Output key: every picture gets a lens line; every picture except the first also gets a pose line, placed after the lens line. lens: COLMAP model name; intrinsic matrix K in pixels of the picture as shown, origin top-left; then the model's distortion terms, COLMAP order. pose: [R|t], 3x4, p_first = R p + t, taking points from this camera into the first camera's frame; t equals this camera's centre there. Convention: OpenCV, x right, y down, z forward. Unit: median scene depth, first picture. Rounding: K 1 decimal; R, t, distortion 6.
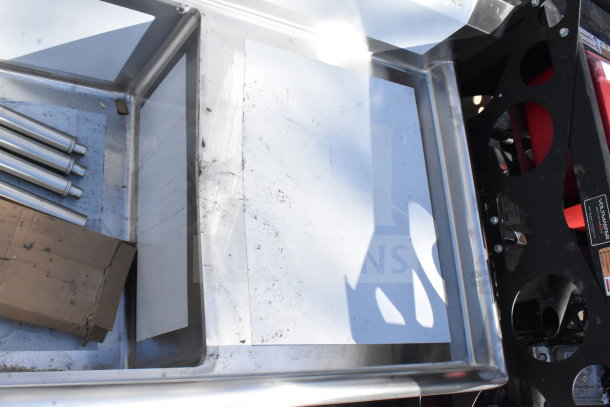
lens RADIAL K [[583.2, 0, 305.0], [0, 583.2, 203.5], [0, 0, 1]] dist [-0.087311, -0.001650]
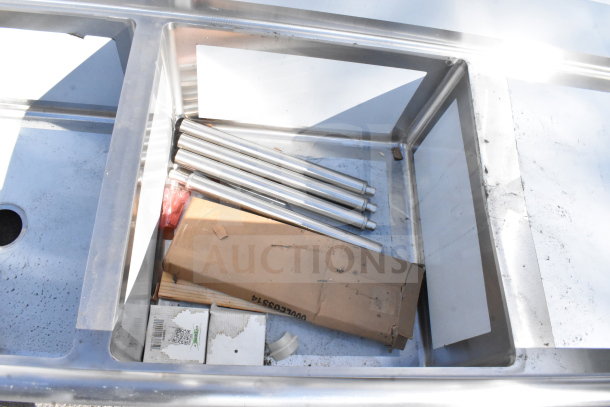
lens RADIAL K [[489.3, 0, 305.0], [0, 489.3, 203.5], [0, 0, 1]] dist [-0.091695, 0.005570]
pose [[0.911354, -0.095031, -0.400502, -0.116156], [0.059542, 0.993187, -0.100174, 0.032765], [0.407293, 0.067448, 0.910804, -0.004099]]
